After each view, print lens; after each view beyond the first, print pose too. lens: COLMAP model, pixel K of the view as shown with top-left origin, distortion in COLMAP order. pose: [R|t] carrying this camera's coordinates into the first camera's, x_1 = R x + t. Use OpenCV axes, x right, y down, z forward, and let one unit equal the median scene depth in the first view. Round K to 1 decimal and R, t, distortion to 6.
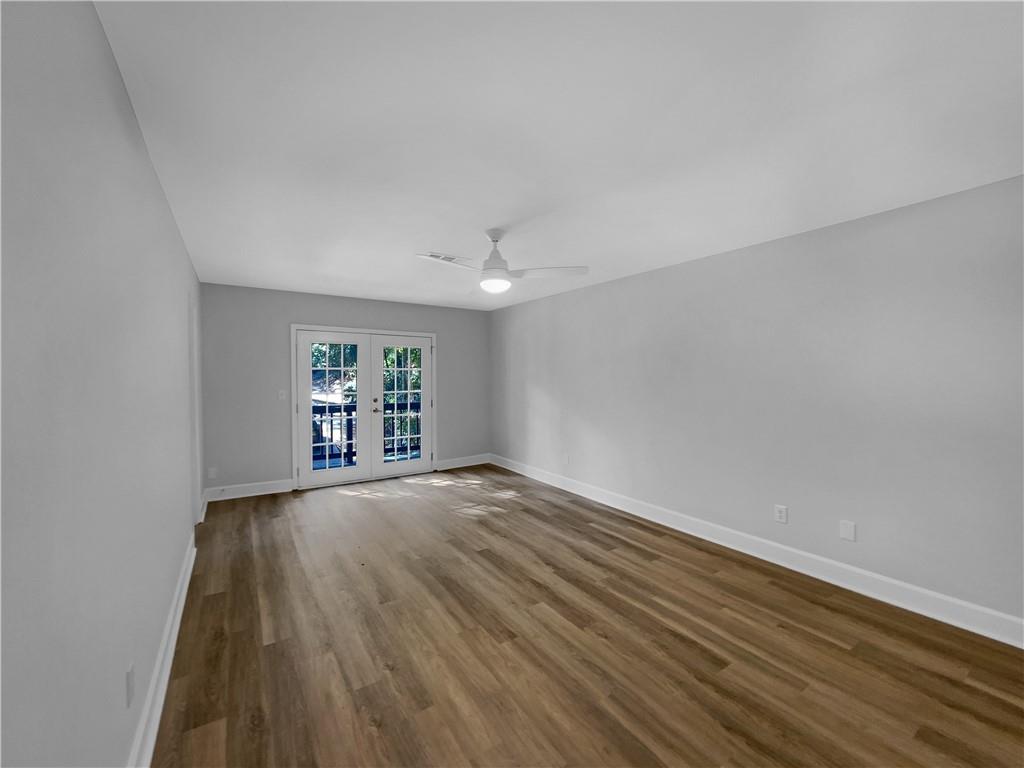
lens RADIAL K [[428.0, 0, 514.8], [0, 428.0, 381.0], [0, 0, 1]] dist [0.004009, -0.000019]
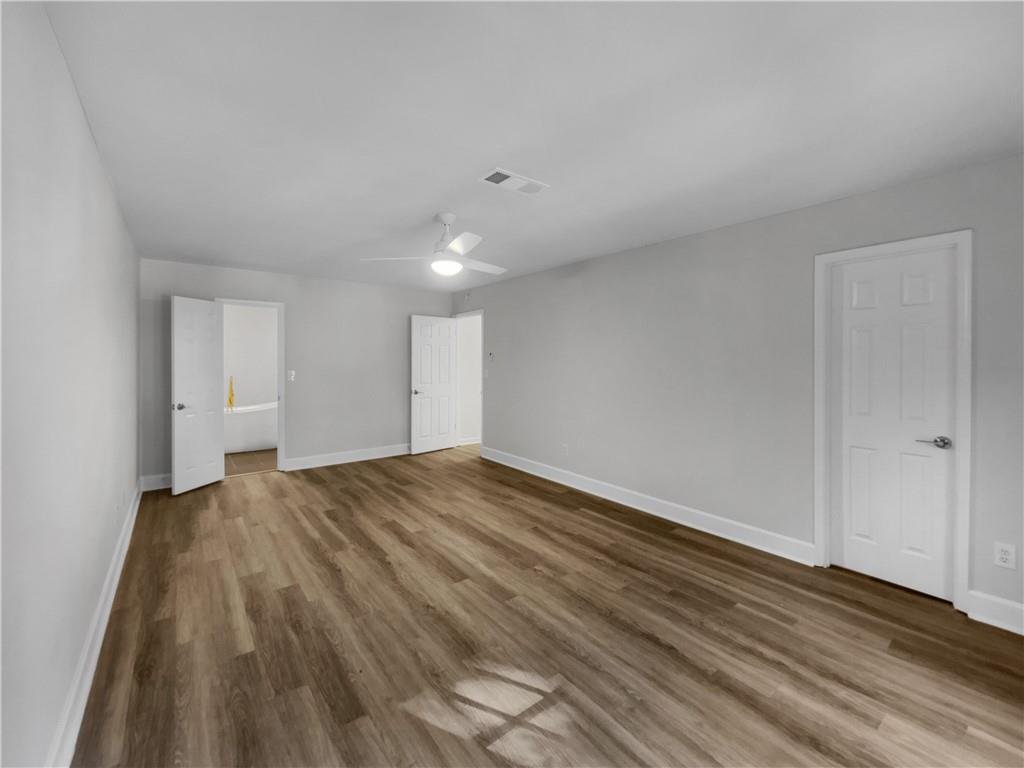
lens RADIAL K [[428.0, 0, 514.8], [0, 428.0, 381.0], [0, 0, 1]] dist [0.004009, -0.000019]
pose [[-0.997236, 0.003298, -0.074230, -0.111370], [-0.001776, 0.997671, 0.068186, -0.015200], [0.074282, 0.068129, -0.994907, 1.715182]]
